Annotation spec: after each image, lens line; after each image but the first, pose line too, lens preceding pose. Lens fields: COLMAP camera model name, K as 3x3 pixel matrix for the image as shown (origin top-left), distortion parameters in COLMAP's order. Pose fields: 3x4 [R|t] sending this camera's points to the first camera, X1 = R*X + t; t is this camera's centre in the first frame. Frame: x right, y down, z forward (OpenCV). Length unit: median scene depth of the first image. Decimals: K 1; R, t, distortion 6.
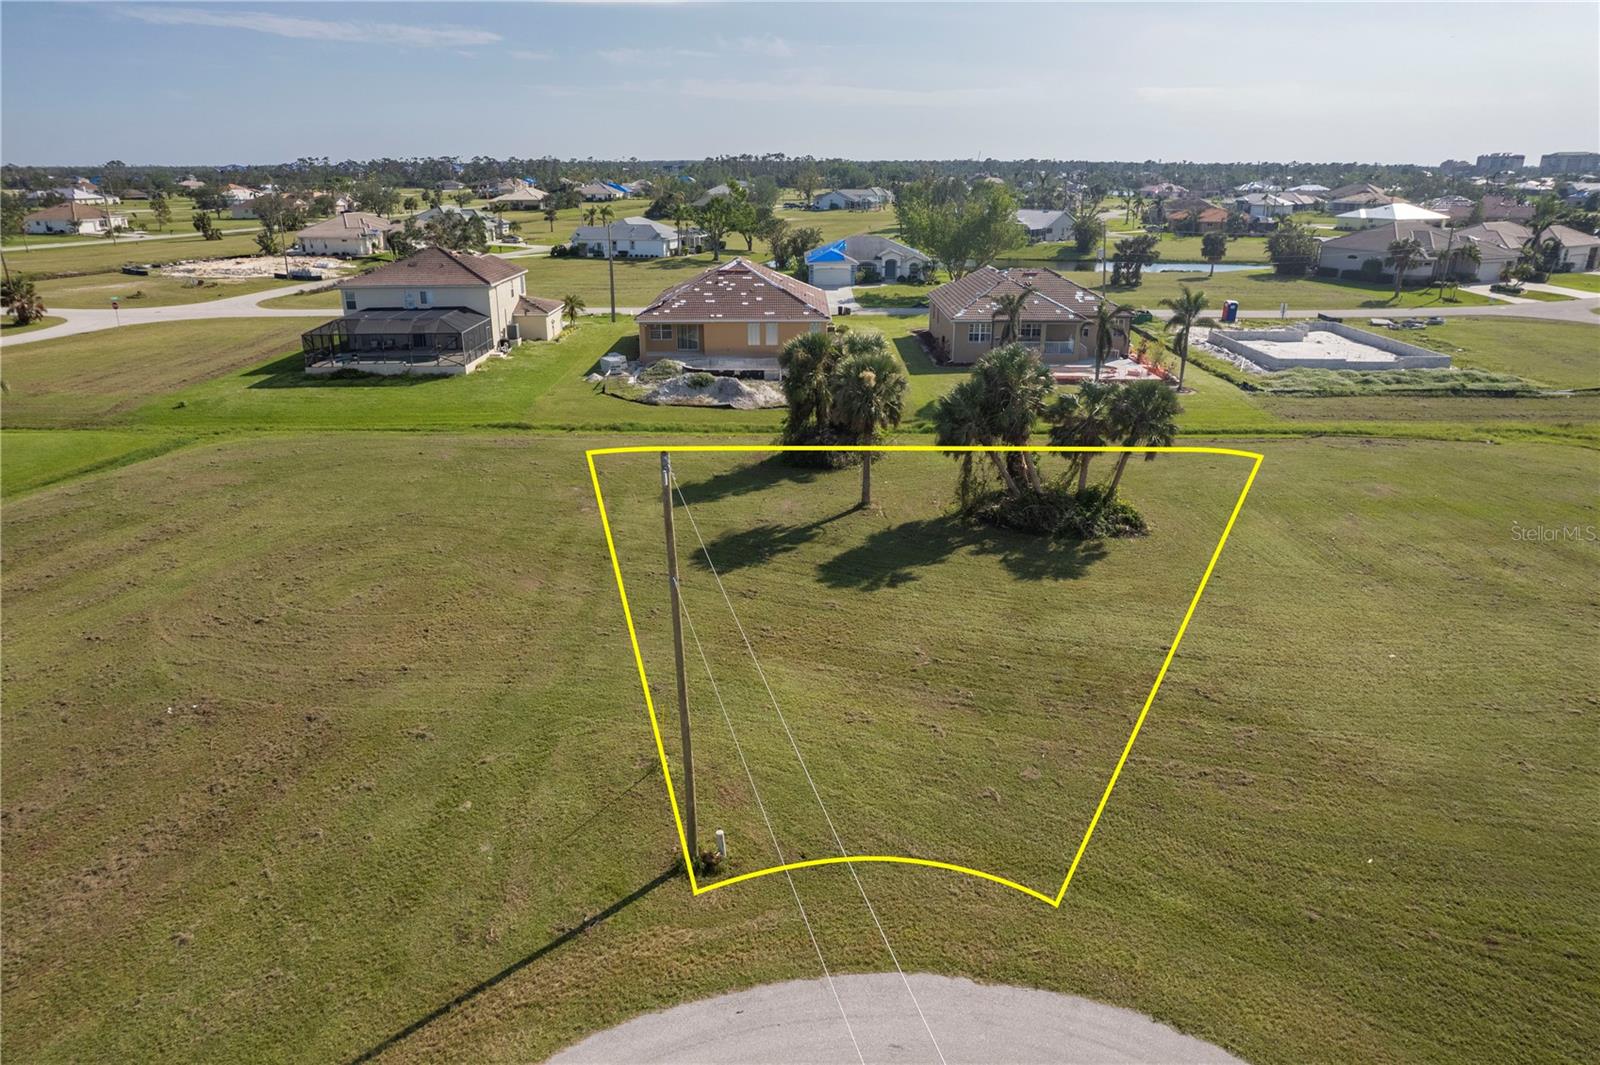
lens RADIAL K [[1037.9, 0, 796.9], [0, 1037.9, 540.9], [0, 0, 1]] dist [-0.072938, 0.061794]
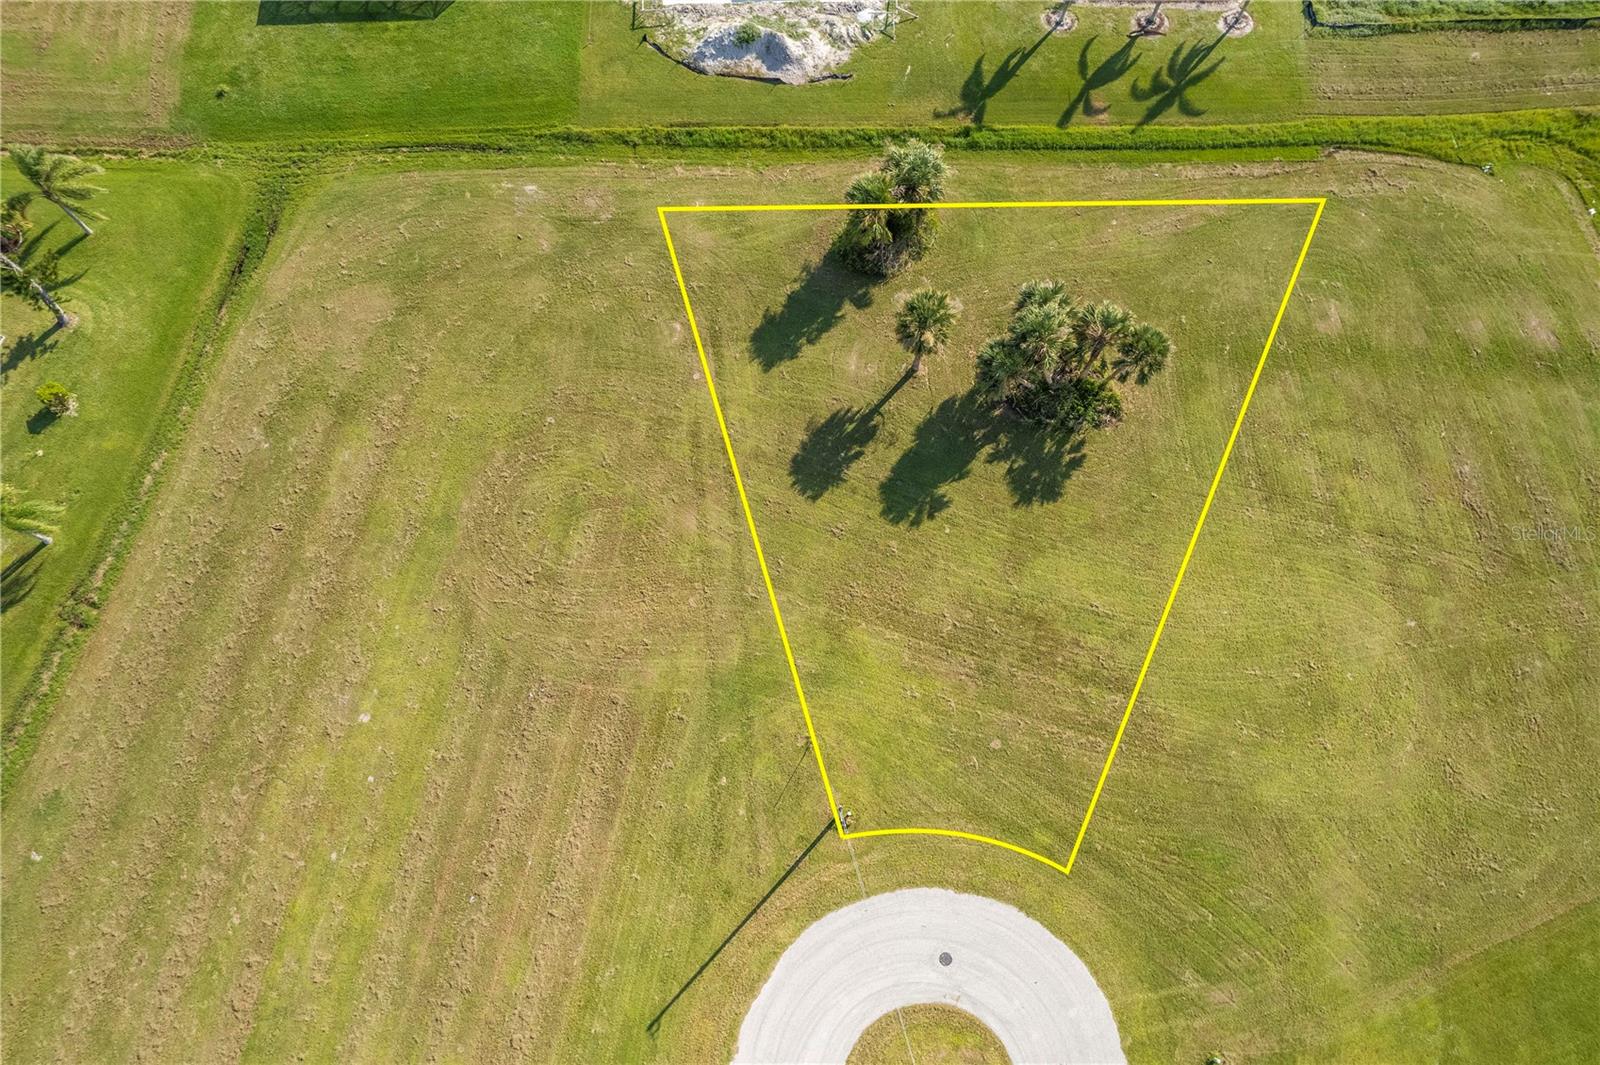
lens RADIAL K [[1037.9, 0, 796.9], [0, 1037.9, 540.9], [0, 0, 1]] dist [-0.072938, 0.061794]
pose [[0.999651, -0.025093, 0.008286, -0.071869], [0.008590, 0.605103, 0.796101, -0.696269], [-0.024990, -0.795752, 0.605107, 0.044001]]
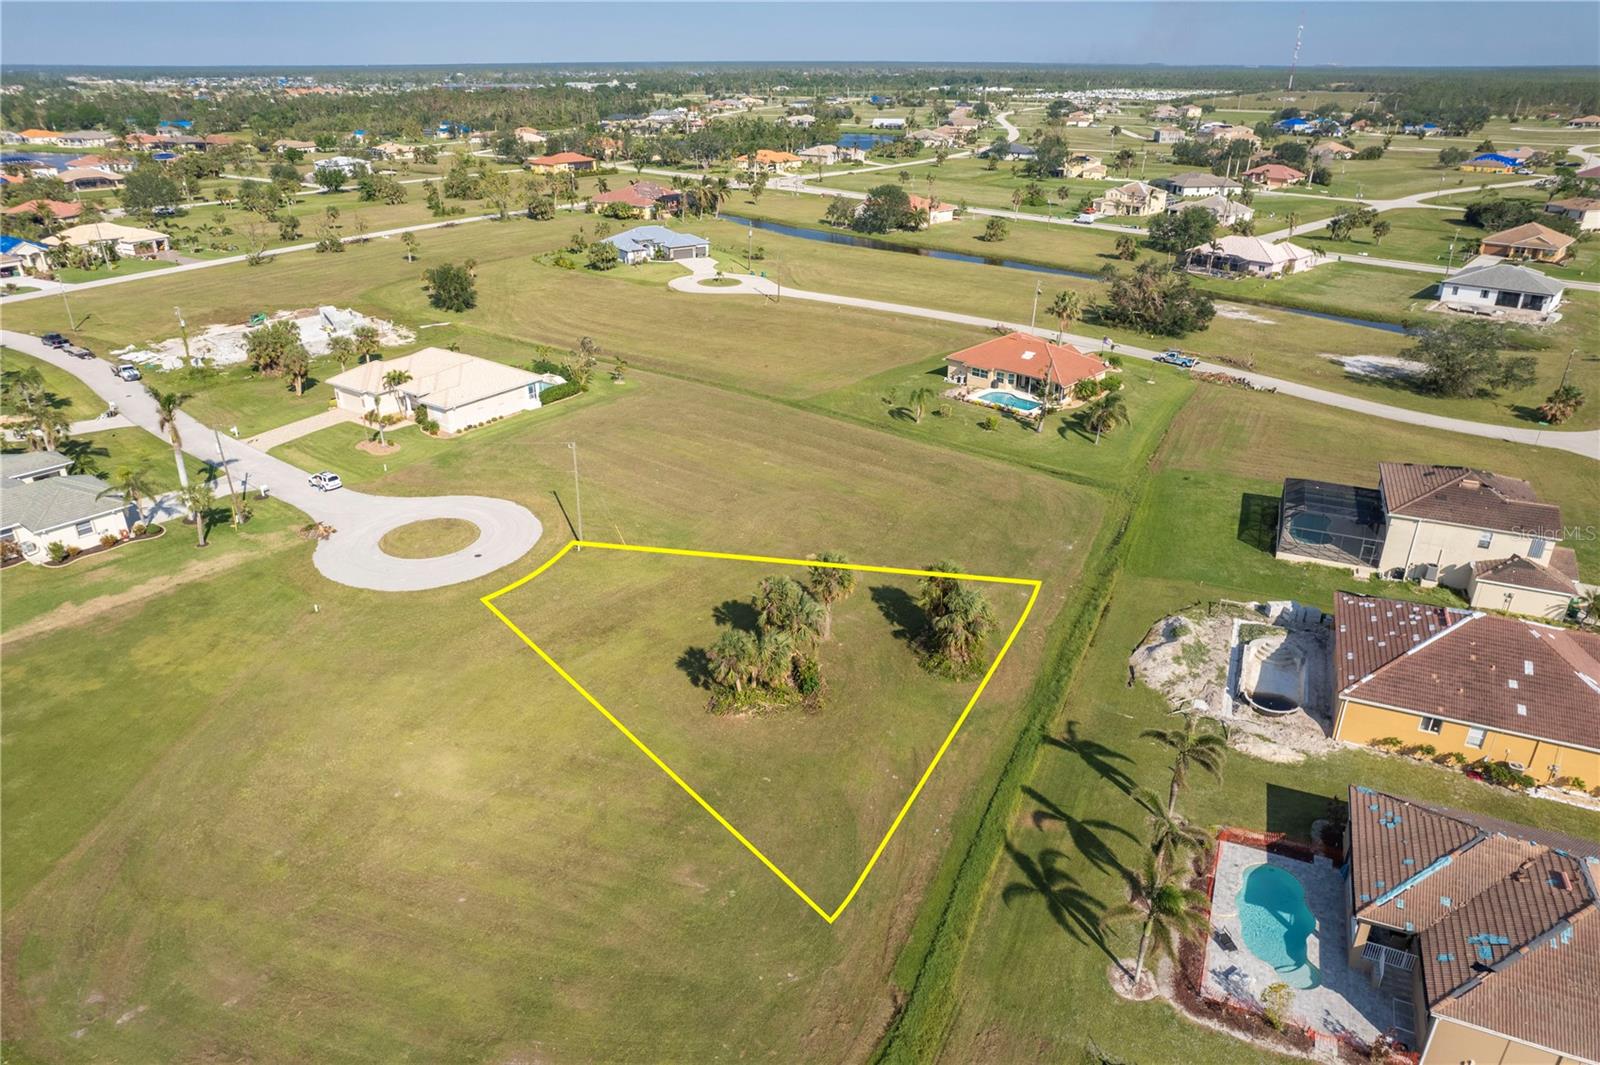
lens RADIAL K [[1037.9, 0, 796.9], [0, 1037.9, 540.9], [0, 0, 1]] dist [-0.072938, 0.061794]
pose [[-0.406997, 0.390693, -0.825659, 1.017405], [-0.318923, 0.786245, 0.529251, -0.741411], [0.855945, 0.478725, -0.195398, 0.904544]]
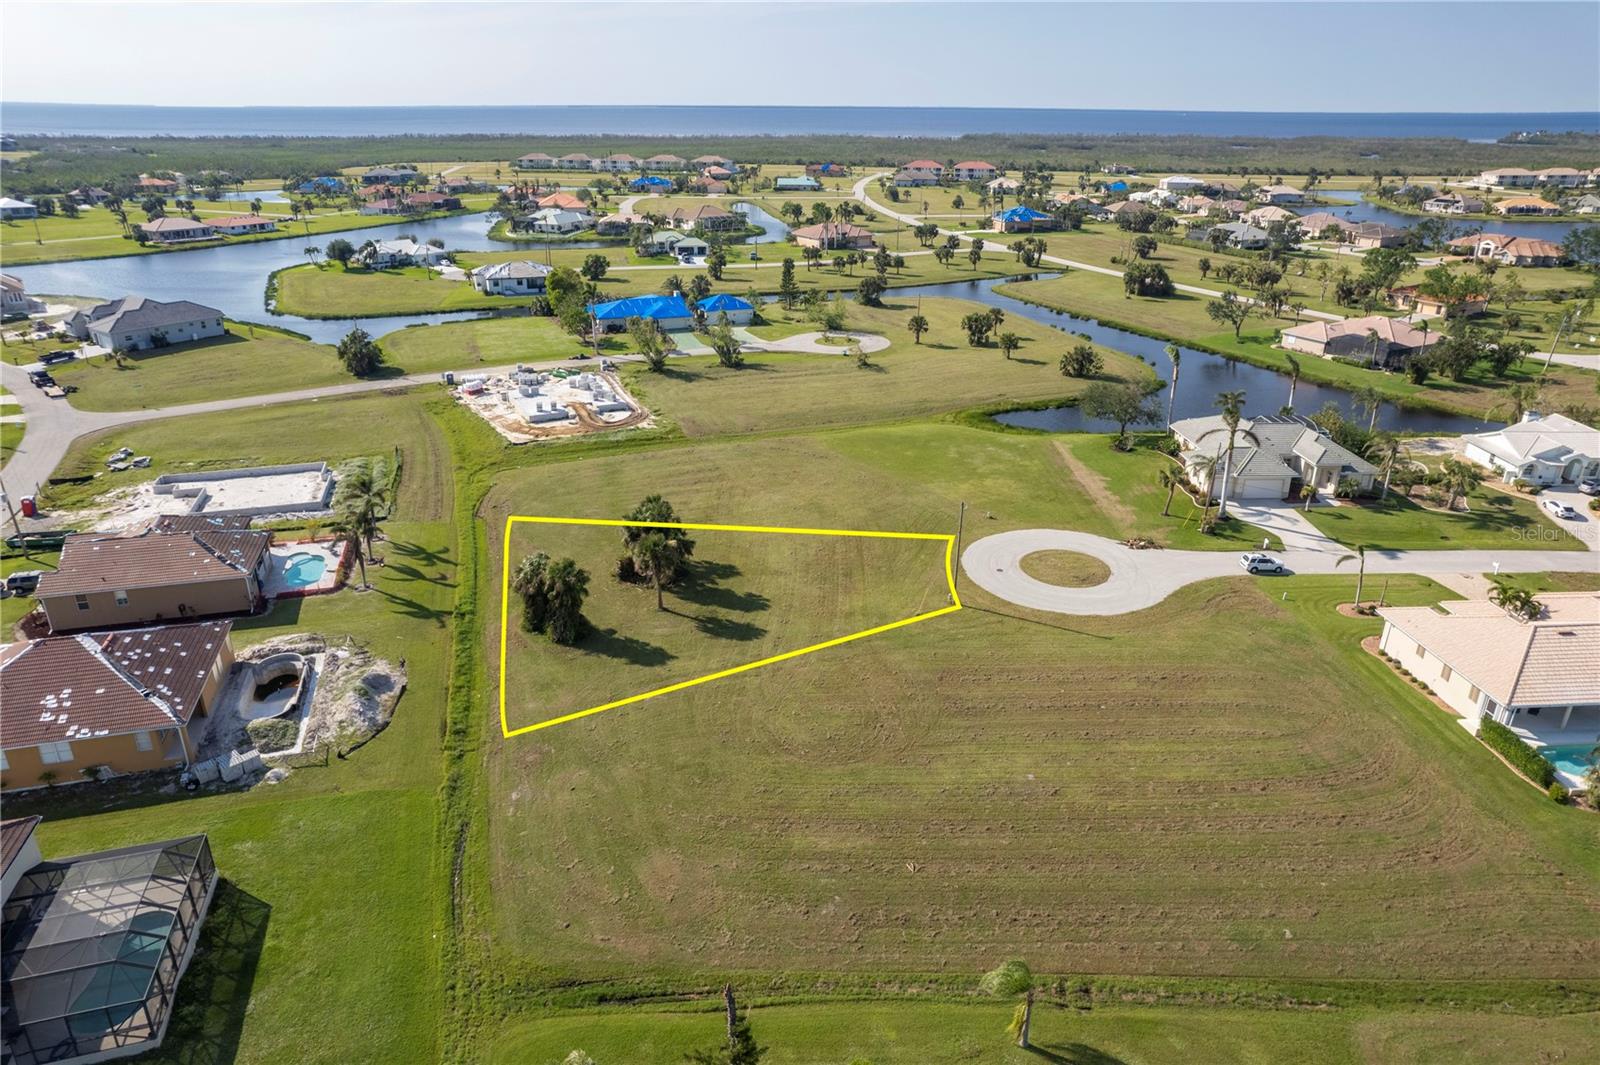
lens RADIAL K [[1043.5, 0, 793.8], [0, 1043.5, 532.4], [0, 0, 1]] dist [-0.051579, 0.044388]
pose [[-0.275028, -0.371538, 0.886746, -1.246625], [0.329699, 0.829942, 0.449995, -0.704594], [-0.903138, 0.416120, -0.105762, 0.693274]]
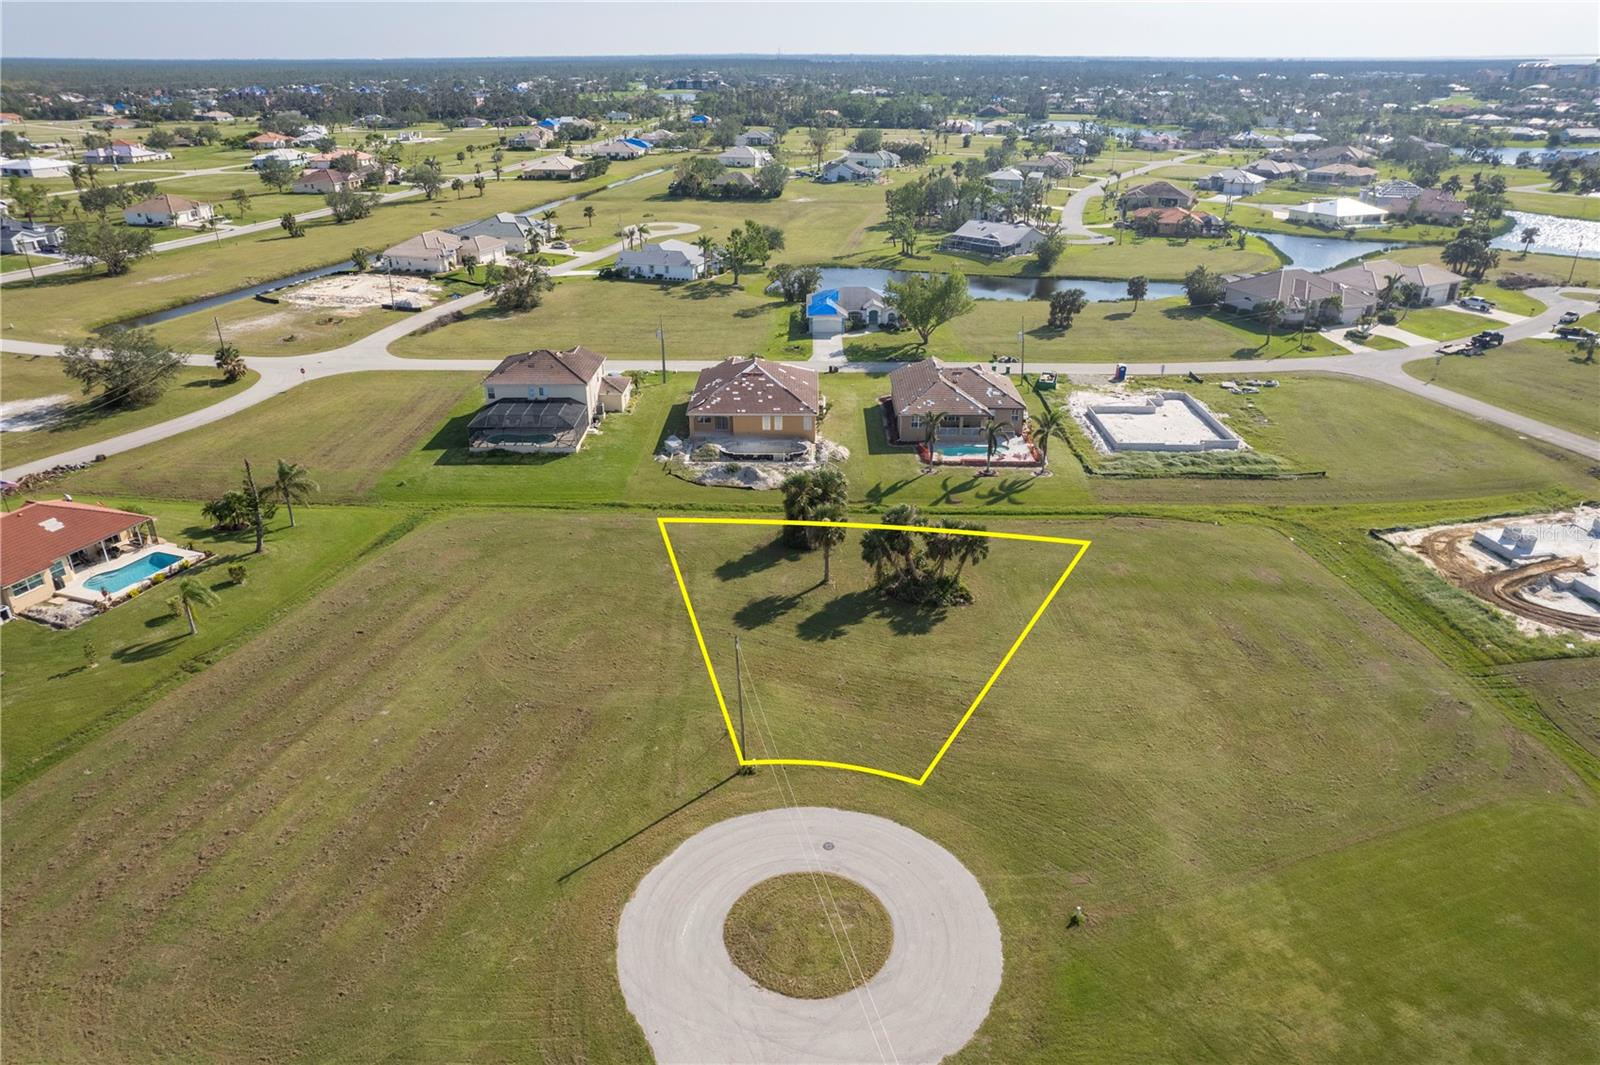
lens RADIAL K [[1043.5, 0, 793.8], [0, 1043.5, 532.4], [0, 0, 1]] dist [-0.051579, 0.044388]
pose [[0.999876, 0.006514, -0.014344, 0.025584], [-0.005362, 0.996864, 0.078953, -0.201851], [0.014813, -0.078866, 0.996775, -0.640826]]
